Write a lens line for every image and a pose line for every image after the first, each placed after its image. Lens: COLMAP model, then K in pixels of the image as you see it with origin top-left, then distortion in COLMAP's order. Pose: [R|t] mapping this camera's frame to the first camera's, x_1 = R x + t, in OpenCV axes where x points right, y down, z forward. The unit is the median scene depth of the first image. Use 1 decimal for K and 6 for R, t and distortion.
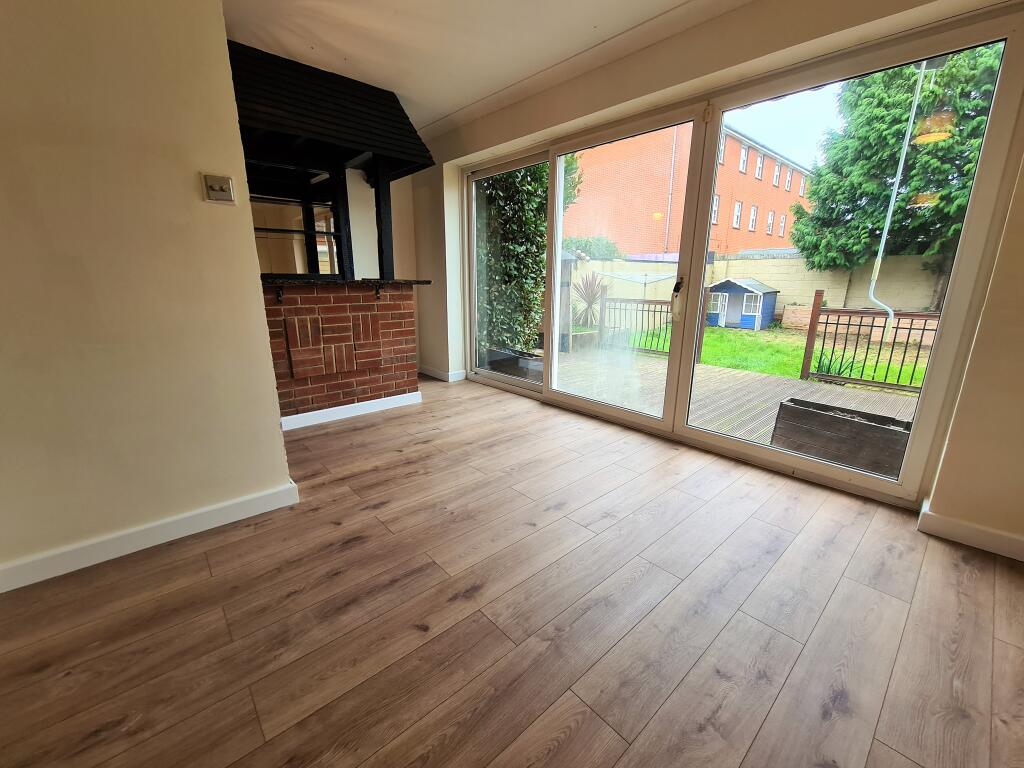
lens RADIAL K [[416.1, 0, 509.0], [0, 416.1, 385.9], [0, 0, 1]] dist [-0.000012, -0.003564]
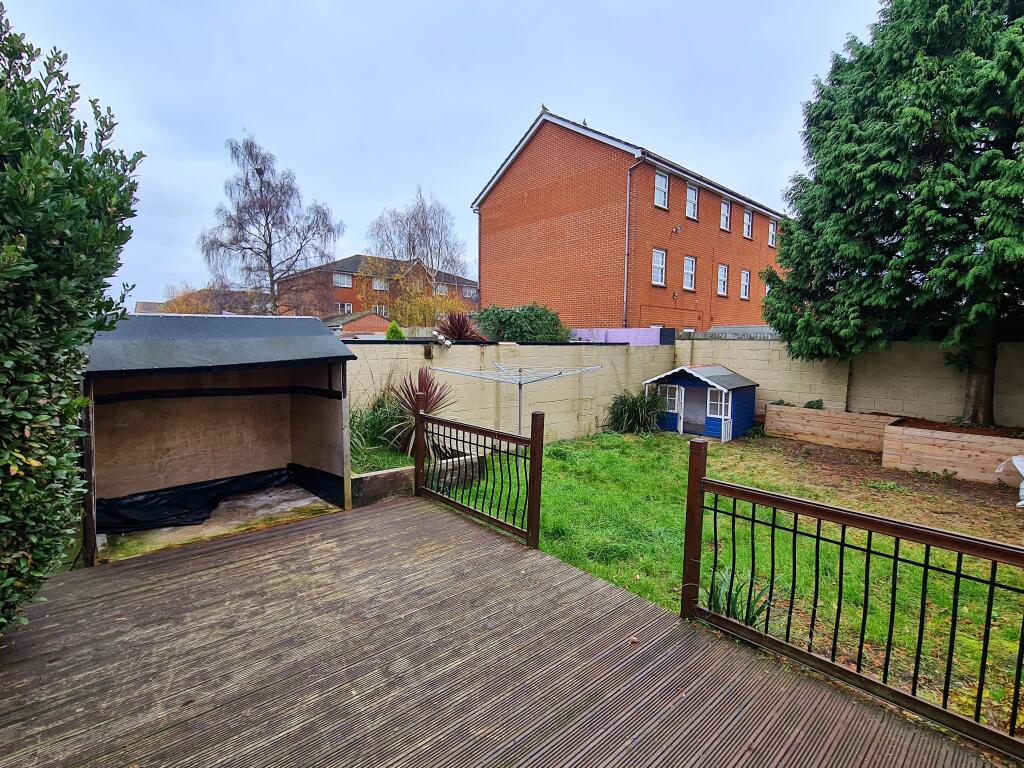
lens RADIAL K [[485.7, 0, 514.8], [0, 485.7, 386.0], [0, 0, 1]] dist [-0.000787, -0.001118]
pose [[0.999875, 0.012004, 0.010310, 0.289977], [-0.010188, 0.986904, -0.160986, -0.111807], [-0.012108, 0.160861, 0.986903, 0.232000]]
